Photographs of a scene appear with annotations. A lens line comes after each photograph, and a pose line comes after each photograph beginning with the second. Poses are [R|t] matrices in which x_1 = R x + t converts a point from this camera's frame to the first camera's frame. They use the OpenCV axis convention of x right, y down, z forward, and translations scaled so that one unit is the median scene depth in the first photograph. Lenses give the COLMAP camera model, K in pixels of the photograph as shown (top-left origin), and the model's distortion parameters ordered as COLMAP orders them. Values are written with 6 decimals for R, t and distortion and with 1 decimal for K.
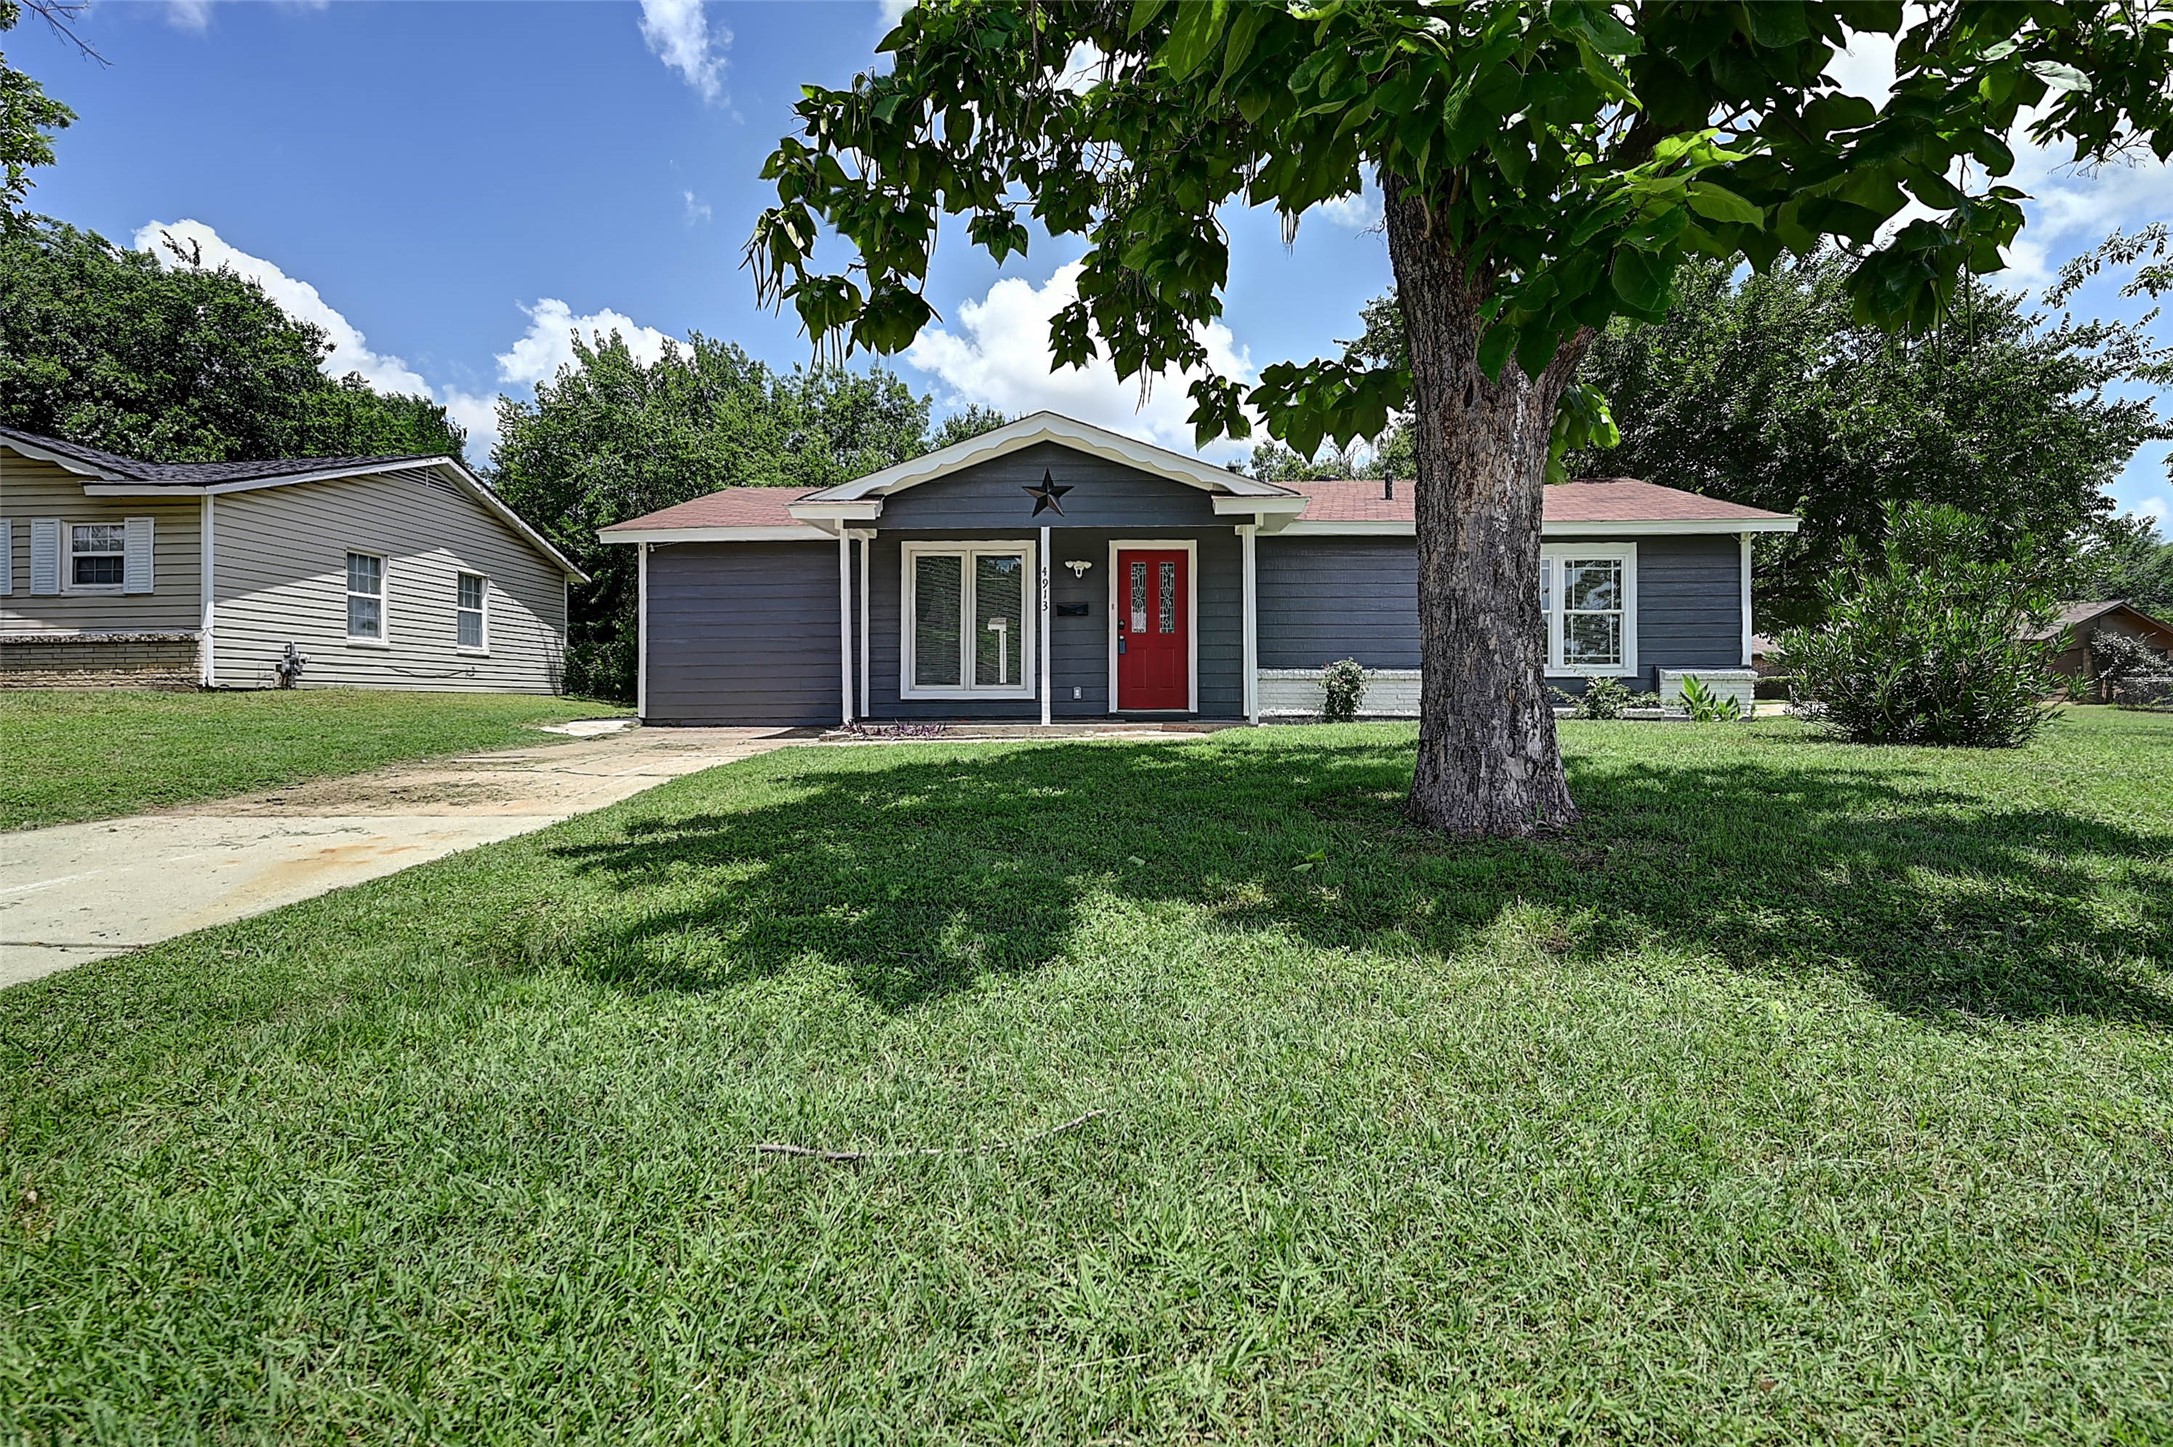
lens RADIAL K [[993.6, 0, 1086.5], [0, 993.6, 723.5], [0, 0, 1]] dist [0.005805, 0.000309]
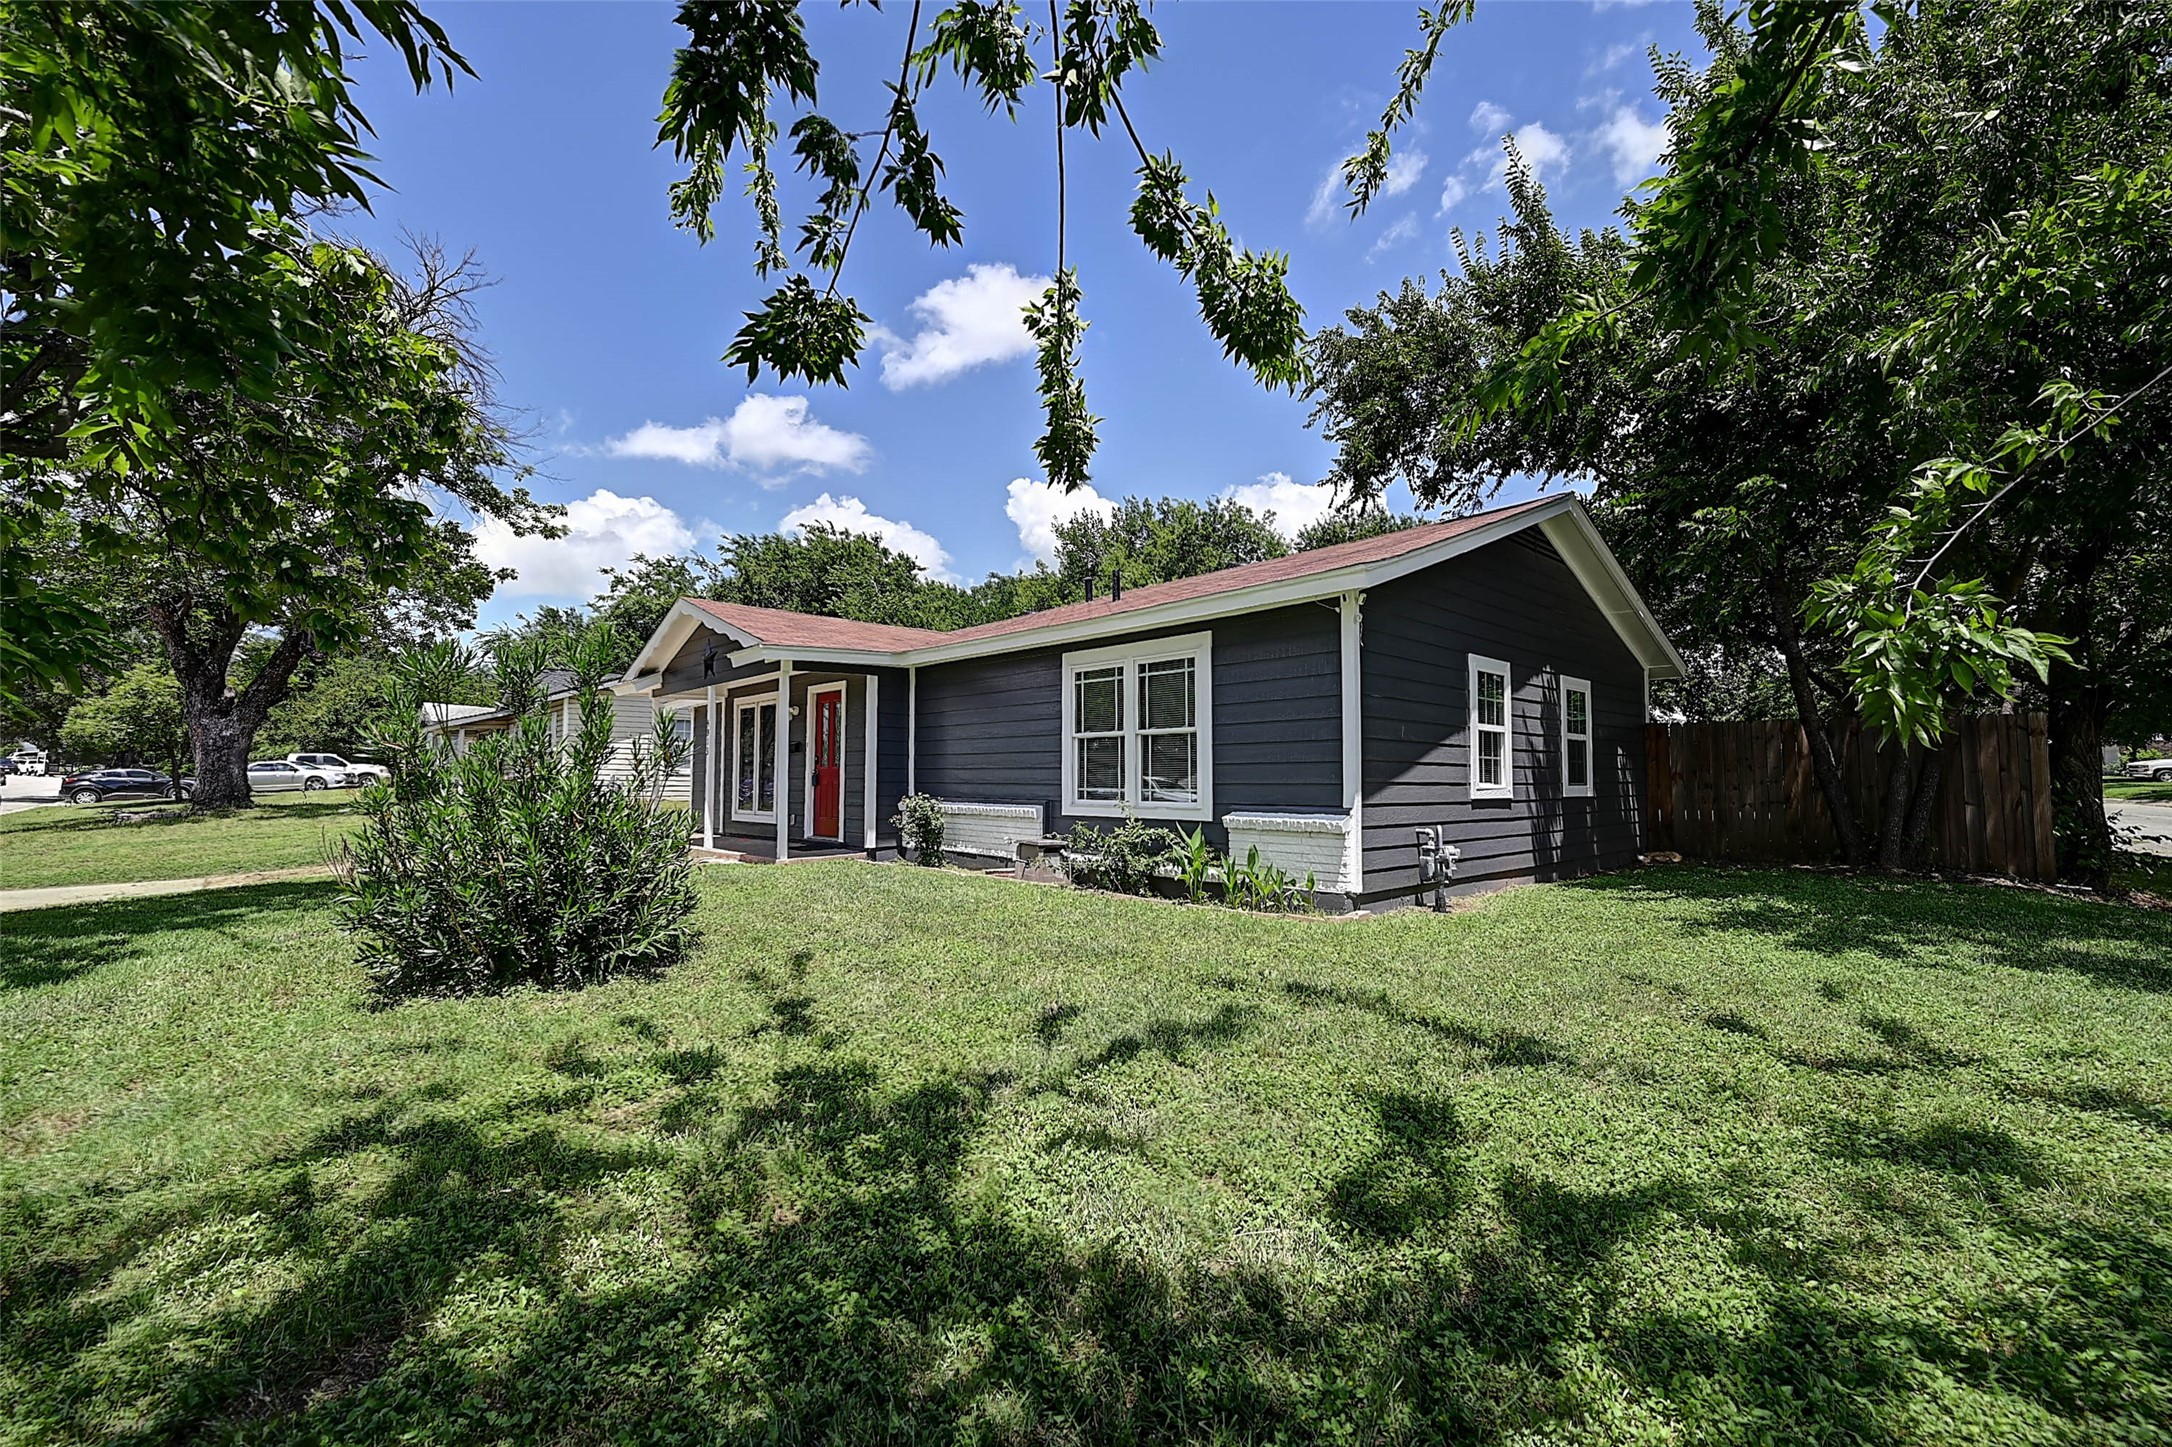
lens RADIAL K [[908.7, 0, 1078.5], [0, 908.7, 731.0], [0, 0, 1]] dist [-0.000910, -0.000023]
pose [[0.692512, -0.037972, -0.720407, 0.982554], [-0.014608, 0.997671, -0.066629, -0.067378], [0.721259, 0.056665, 0.690344, 0.501539]]
